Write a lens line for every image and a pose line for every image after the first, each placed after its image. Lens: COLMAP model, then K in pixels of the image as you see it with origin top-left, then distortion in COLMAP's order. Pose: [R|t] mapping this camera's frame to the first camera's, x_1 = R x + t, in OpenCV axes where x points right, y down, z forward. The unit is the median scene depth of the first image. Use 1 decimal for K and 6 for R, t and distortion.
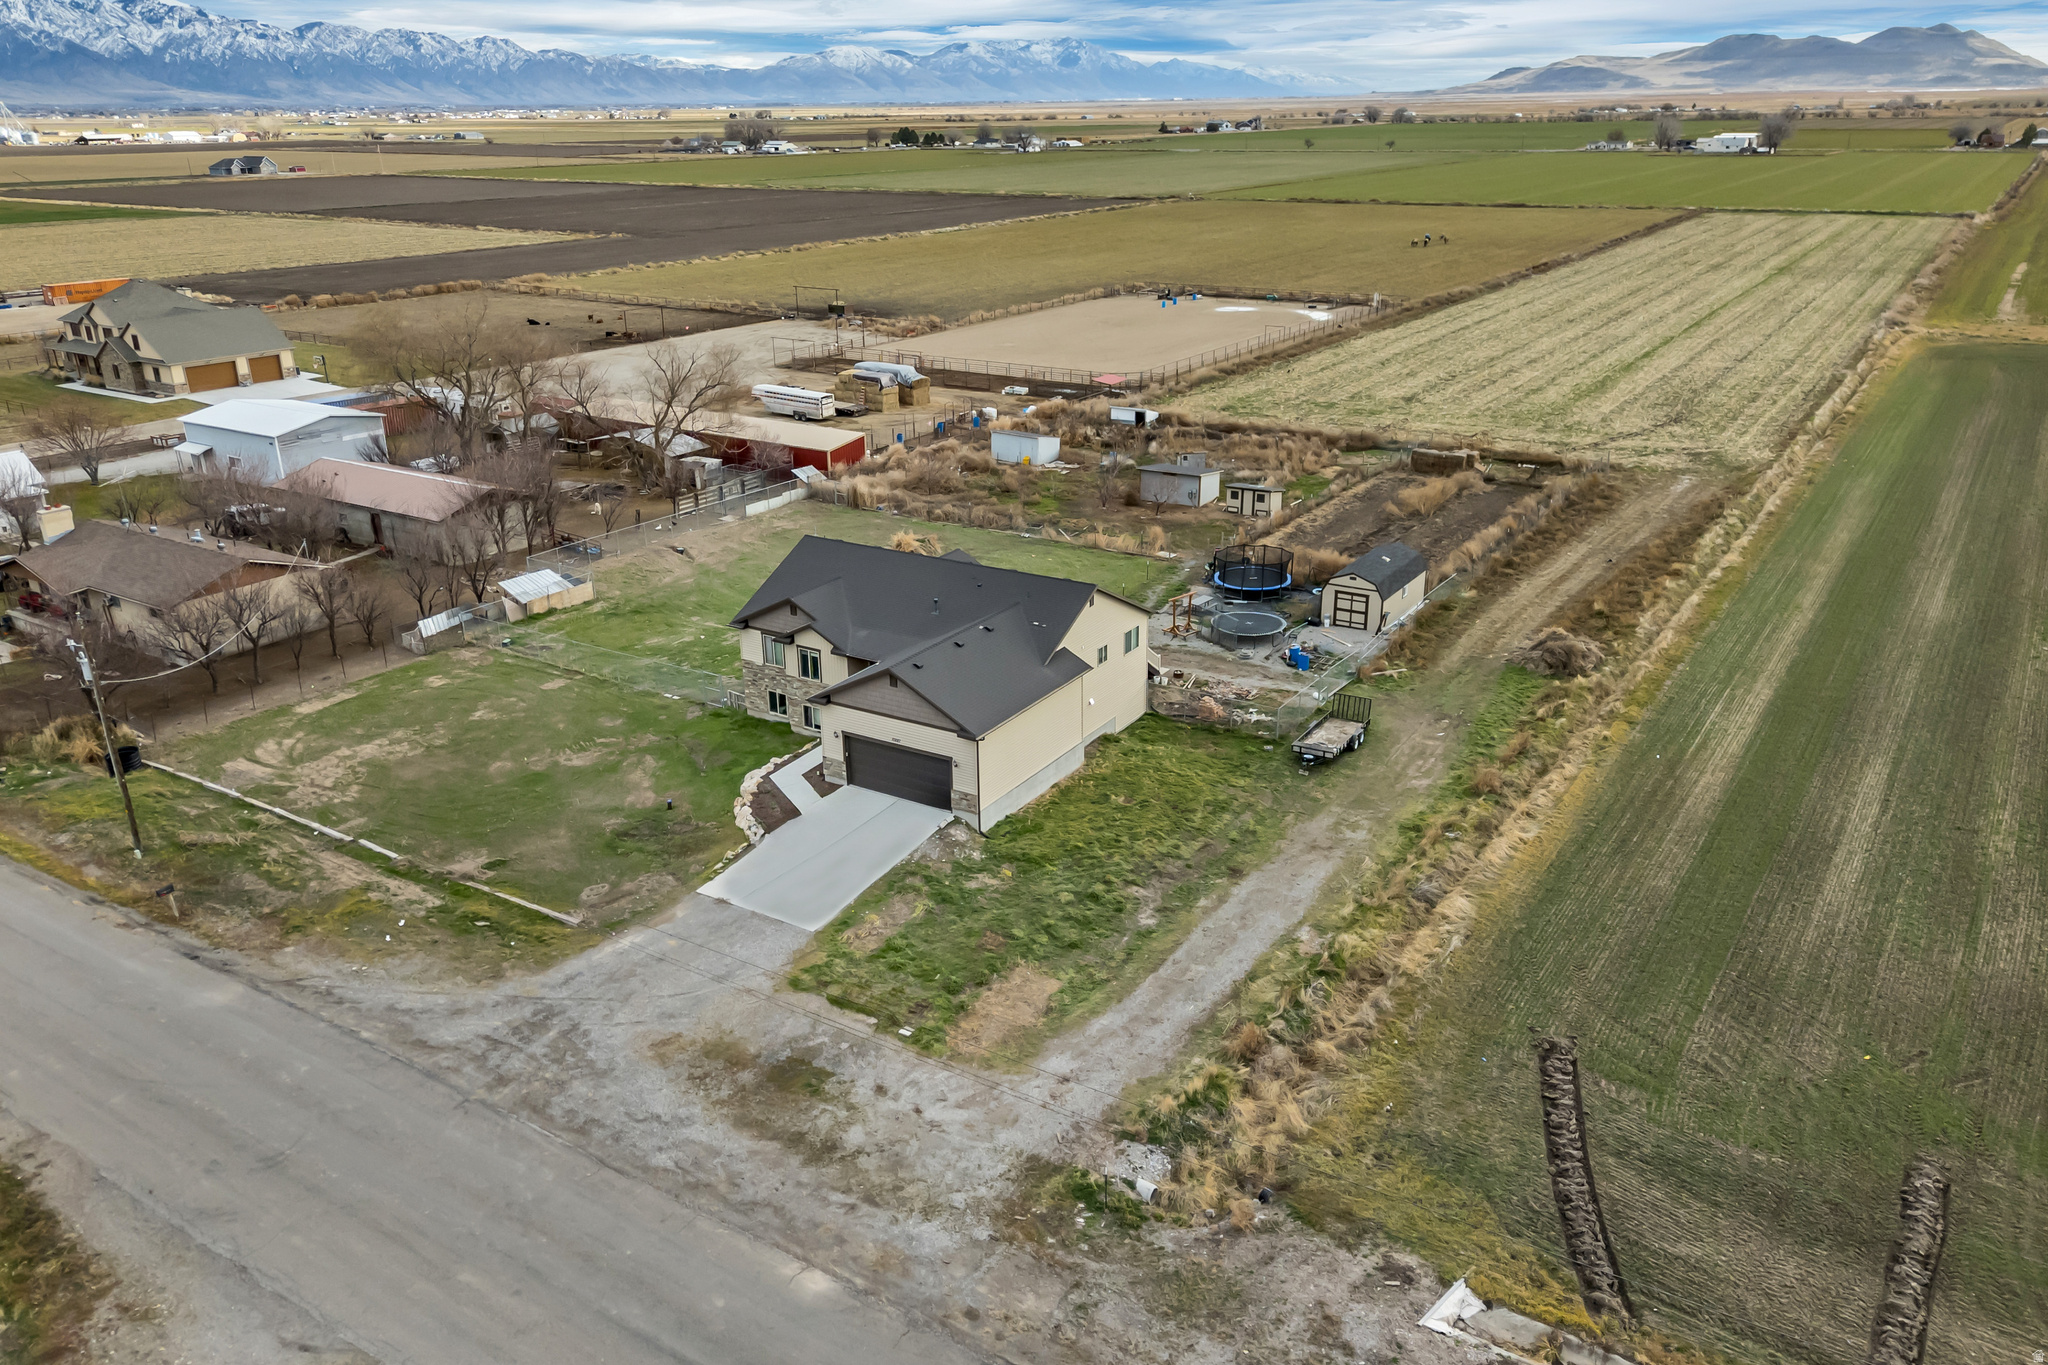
lens RADIAL K [[1511.6, 0, 1027.1], [0, 1511.6, 663.4], [0, 0, 1]] dist [0.094100, -0.099970]
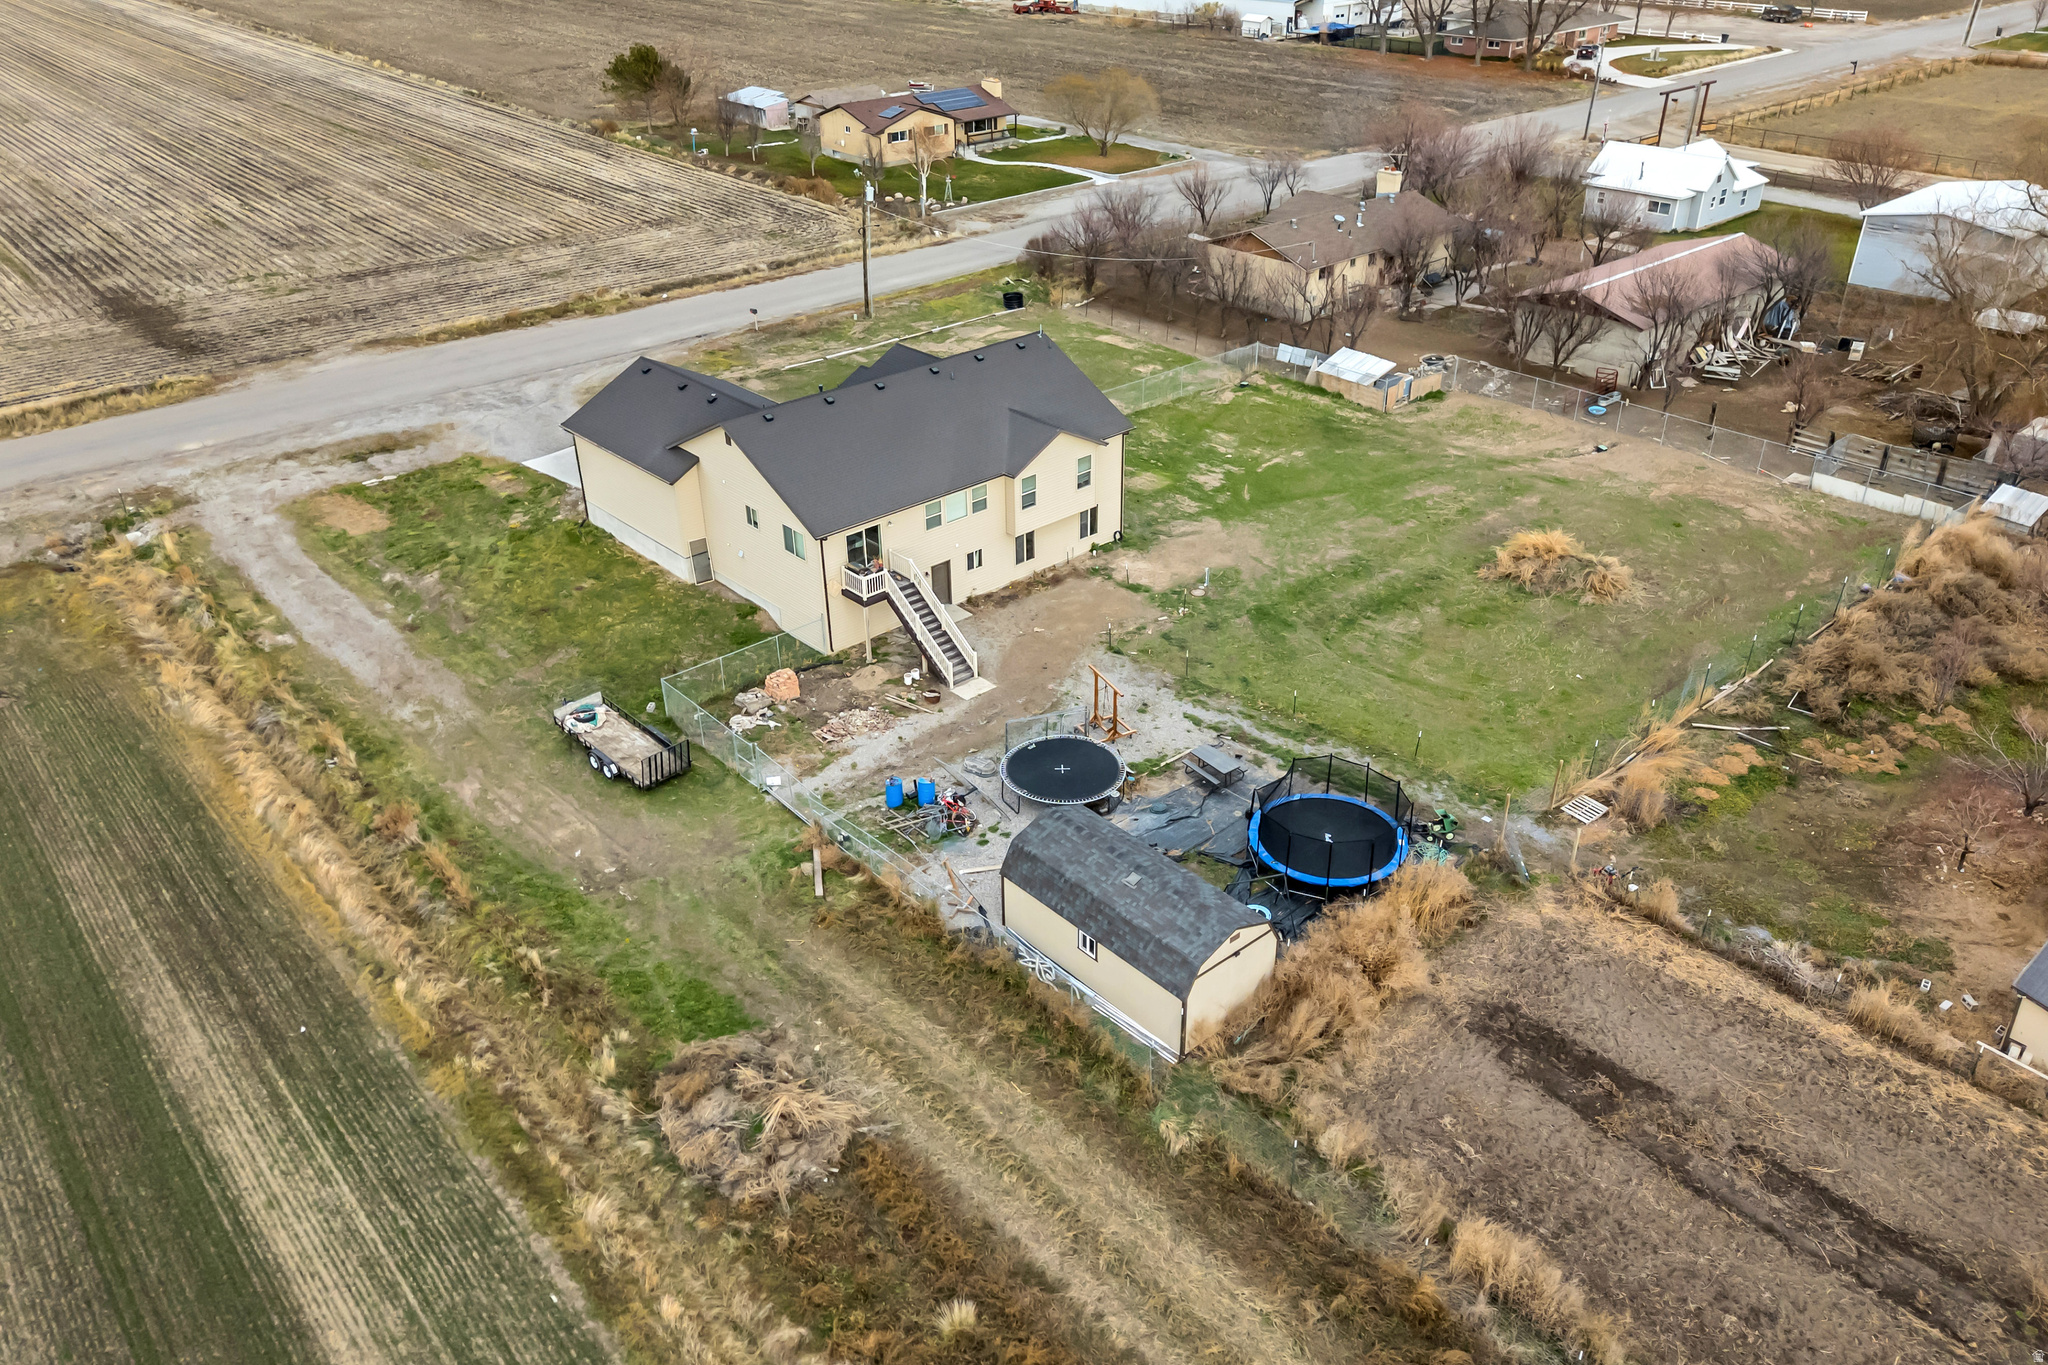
lens RADIAL K [[1505.9, 0, 1027.3], [0, 1505.9, 682.9], [0, 0, 1]] dist [0.081527, -0.076429]
pose [[-0.276108, 0.492003, -0.825650, 0.723686], [-0.318940, 0.763464, 0.561605, -0.441971], [0.906665, 0.418396, -0.053879, 1.176416]]
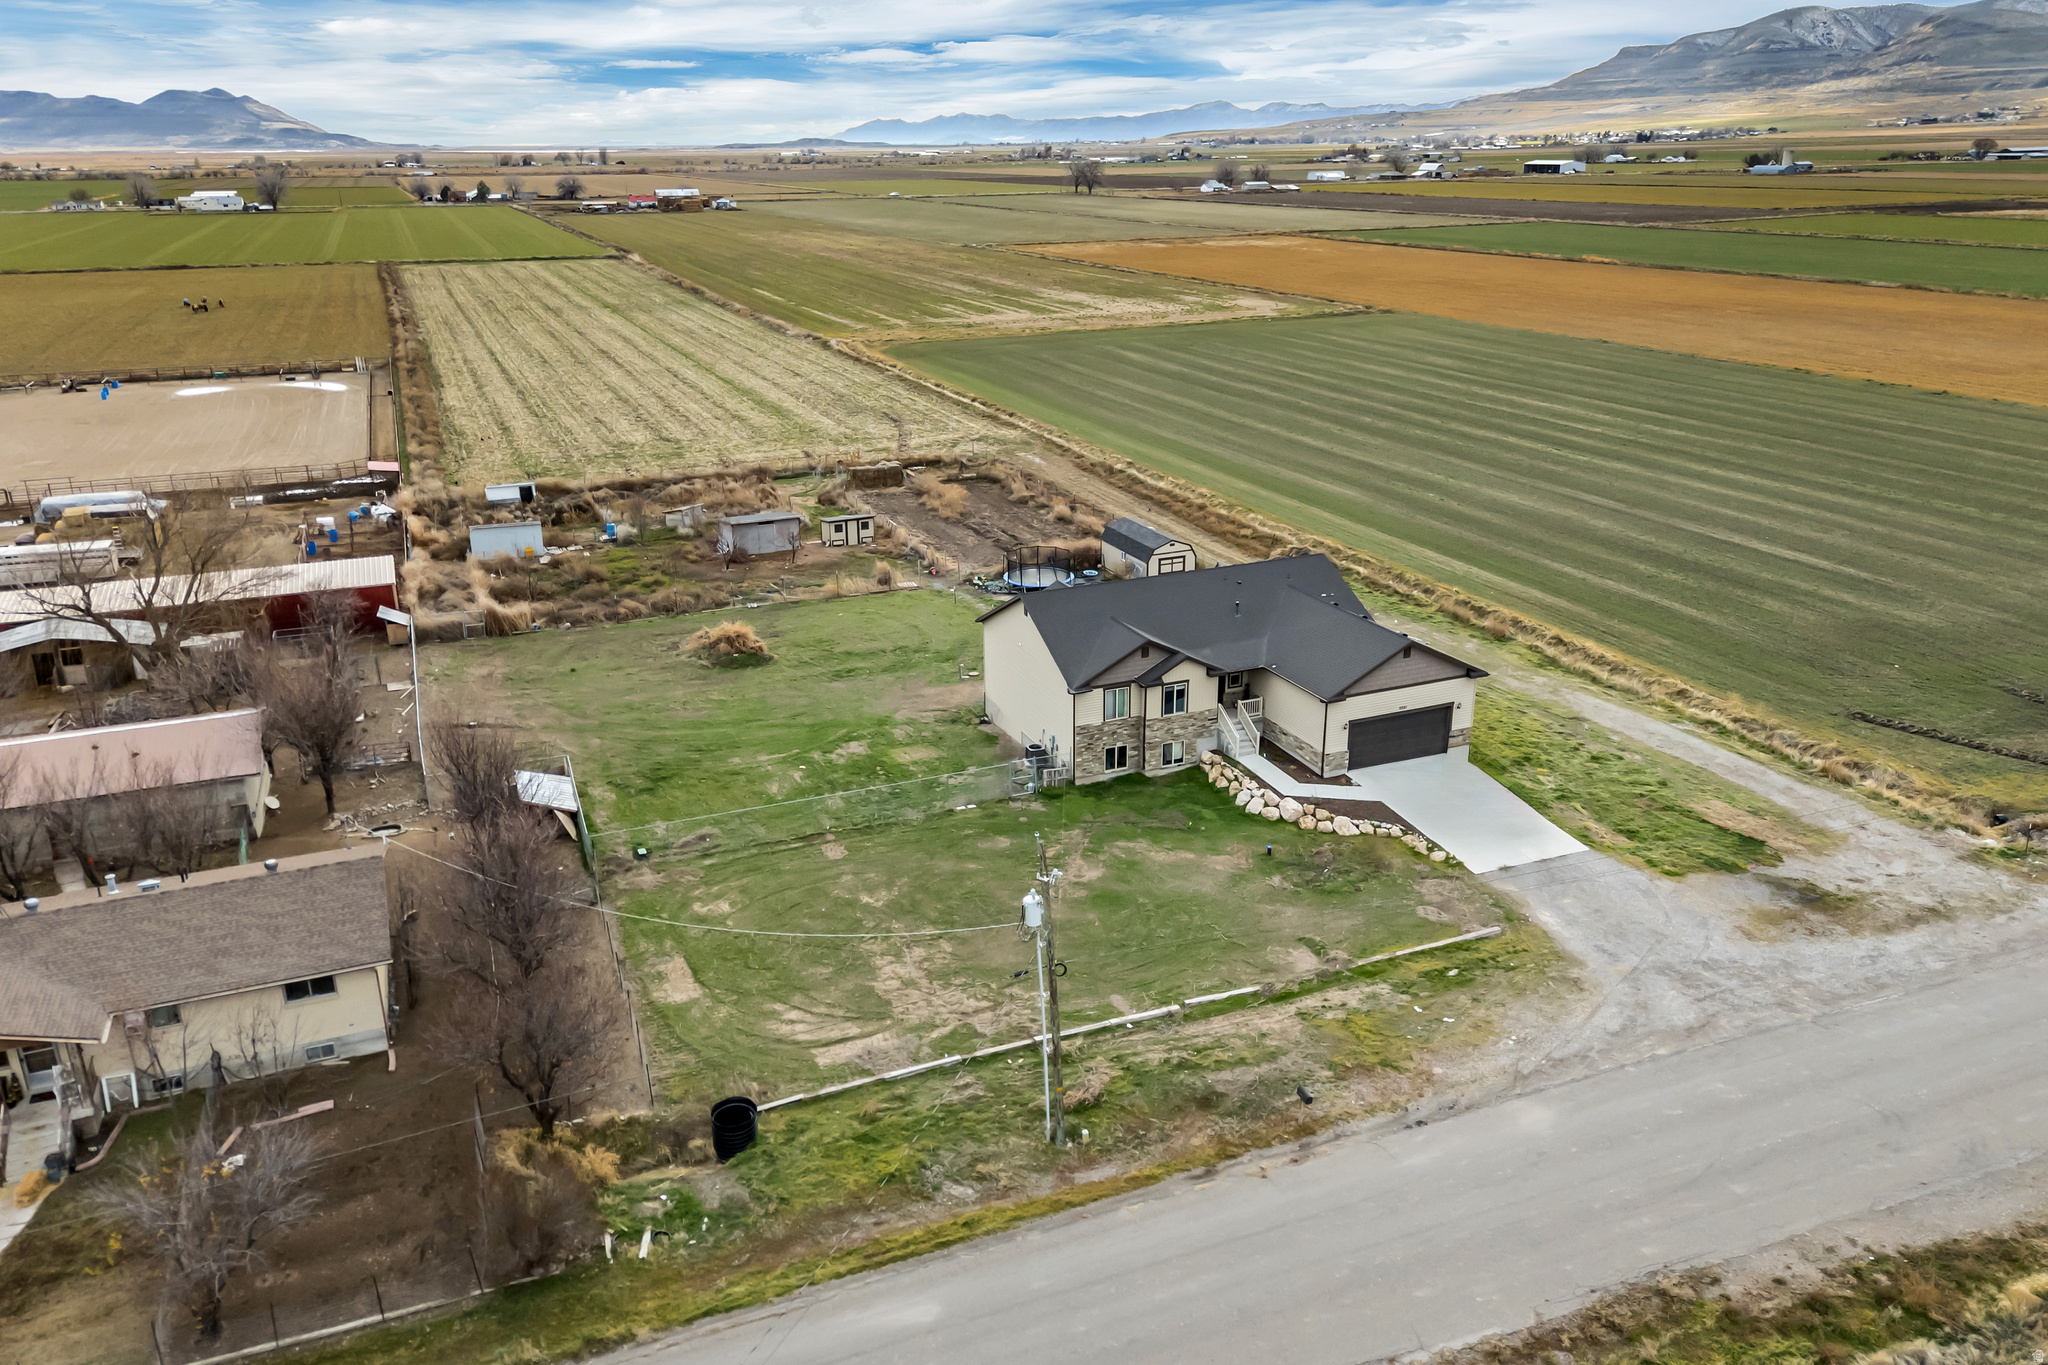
lens RADIAL K [[1511.6, 0, 1027.1], [0, 1511.6, 663.4], [0, 0, 1]] dist [0.094100, -0.099970]
pose [[0.570139, -0.262197, 0.778585, -0.921676], [0.289582, 0.951017, 0.108211, -0.149914], [-0.768819, 0.163769, 0.618139, 0.444645]]
